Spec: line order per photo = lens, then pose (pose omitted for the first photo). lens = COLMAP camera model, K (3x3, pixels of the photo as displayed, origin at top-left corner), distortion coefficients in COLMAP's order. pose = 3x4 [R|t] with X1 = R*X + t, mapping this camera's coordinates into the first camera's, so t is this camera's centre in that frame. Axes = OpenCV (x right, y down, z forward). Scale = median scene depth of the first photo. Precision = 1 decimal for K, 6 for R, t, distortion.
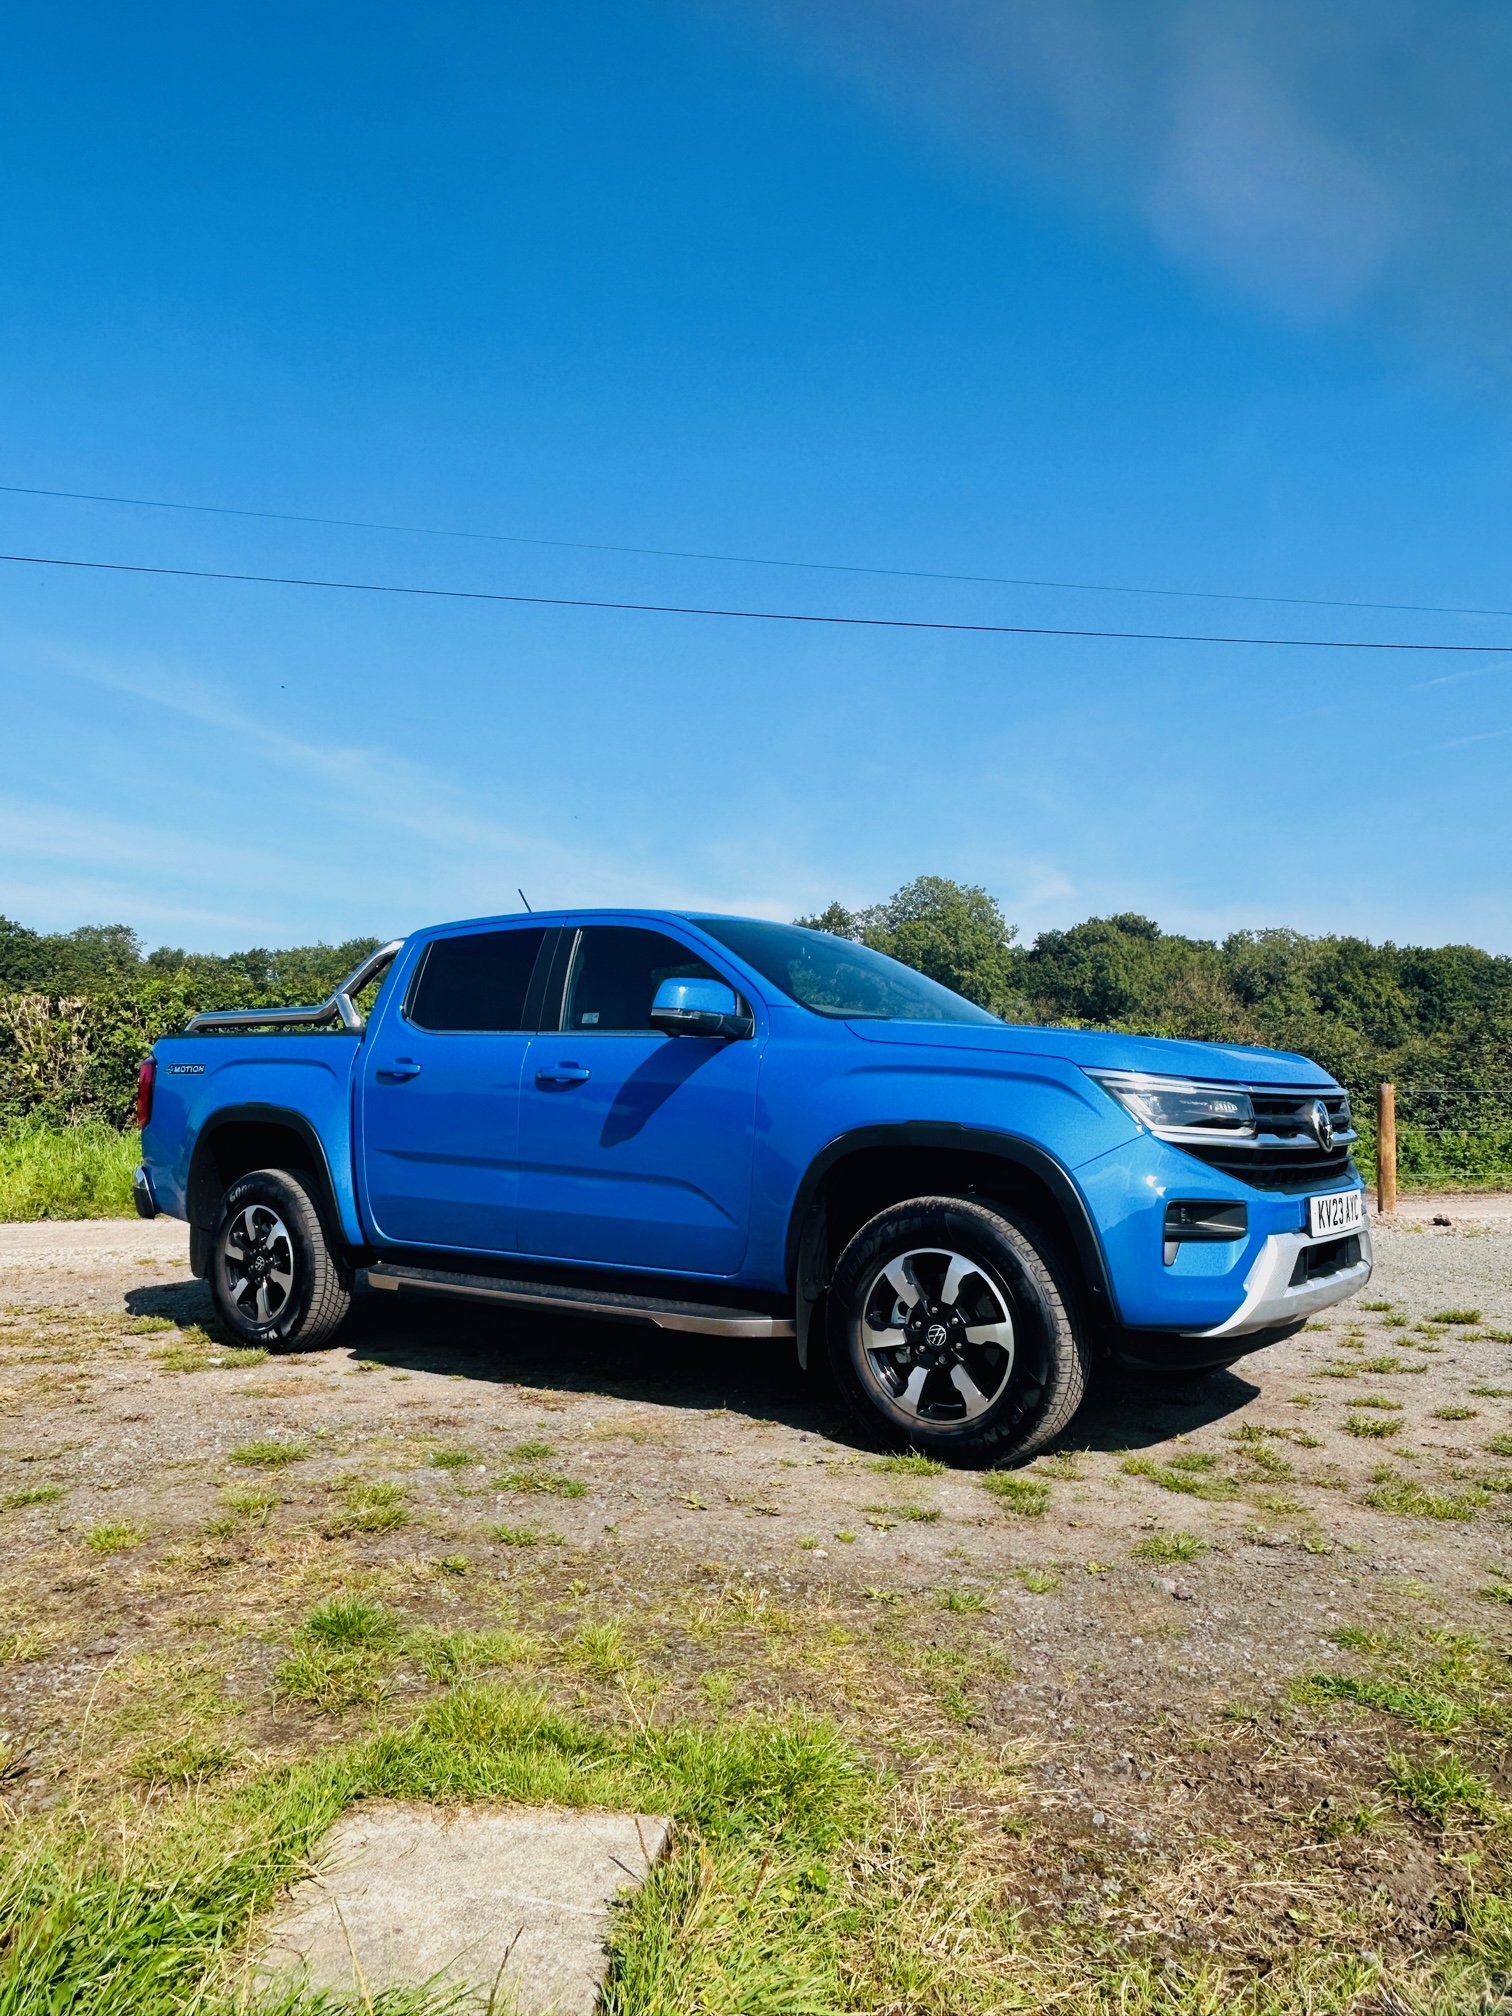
lens RADIAL K [[1462.4, 0, 778.6], [0, 1462.4, 990.0], [0, 0, 1]] dist [0.014048, -0.018092]
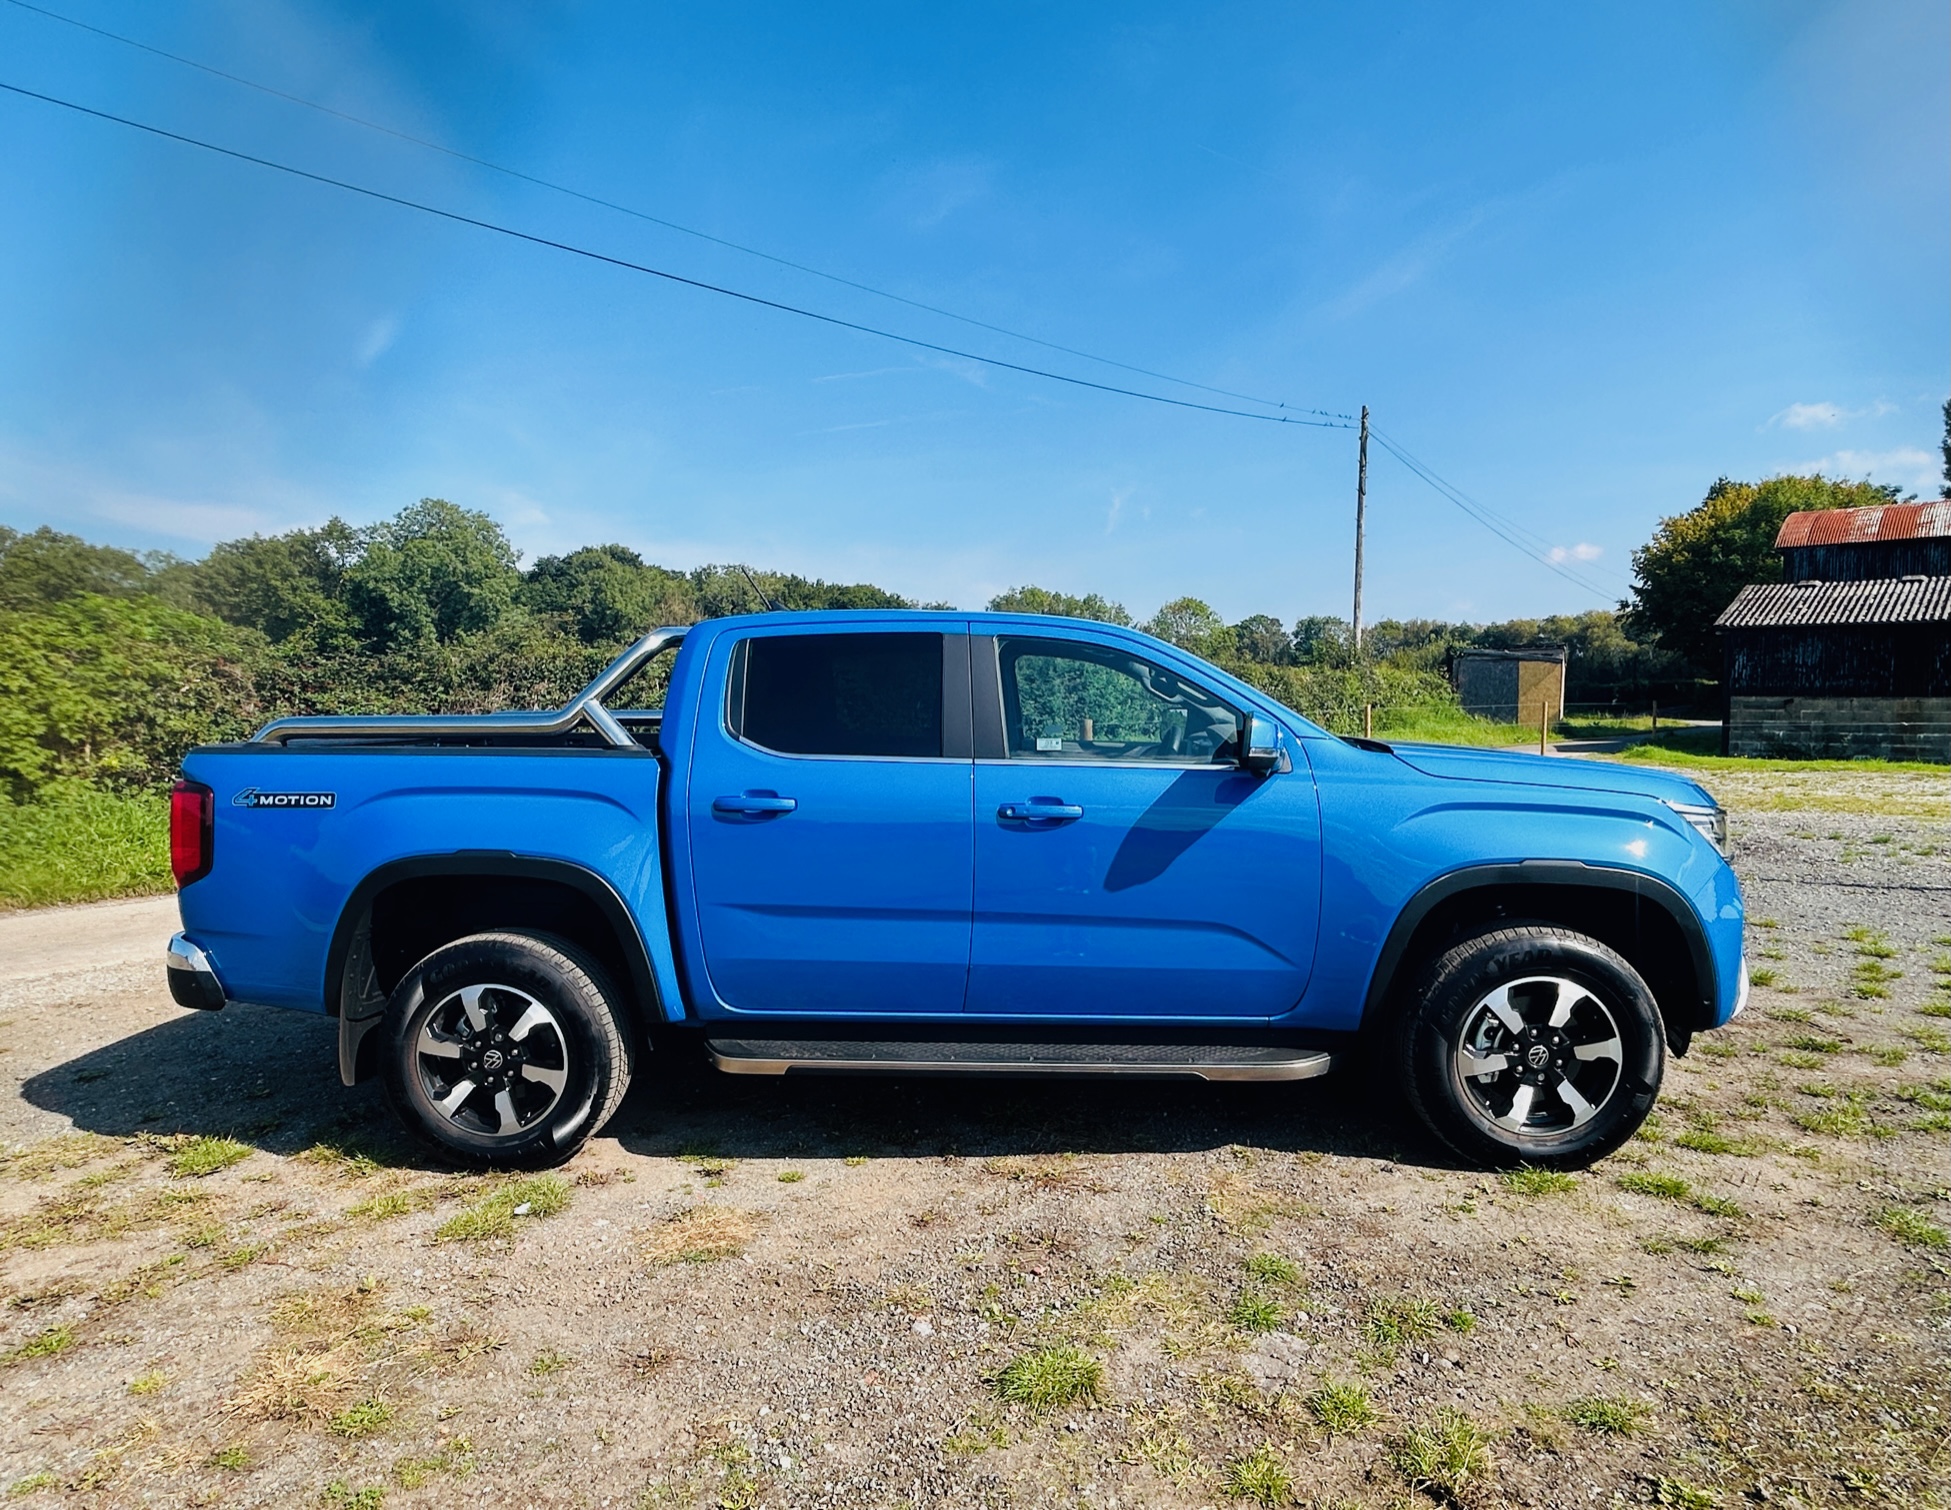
lens RADIAL K [[1151.3, 0, 1012.7], [0, 1151.3, 746.6], [0, 0, 1]] dist [-0.007457, -0.001640]
pose [[0.820150, -0.035627, 0.571039, -0.473247], [-0.034092, 0.993243, 0.110933, -0.048357], [-0.571132, -0.110449, 0.813393, 0.390169]]
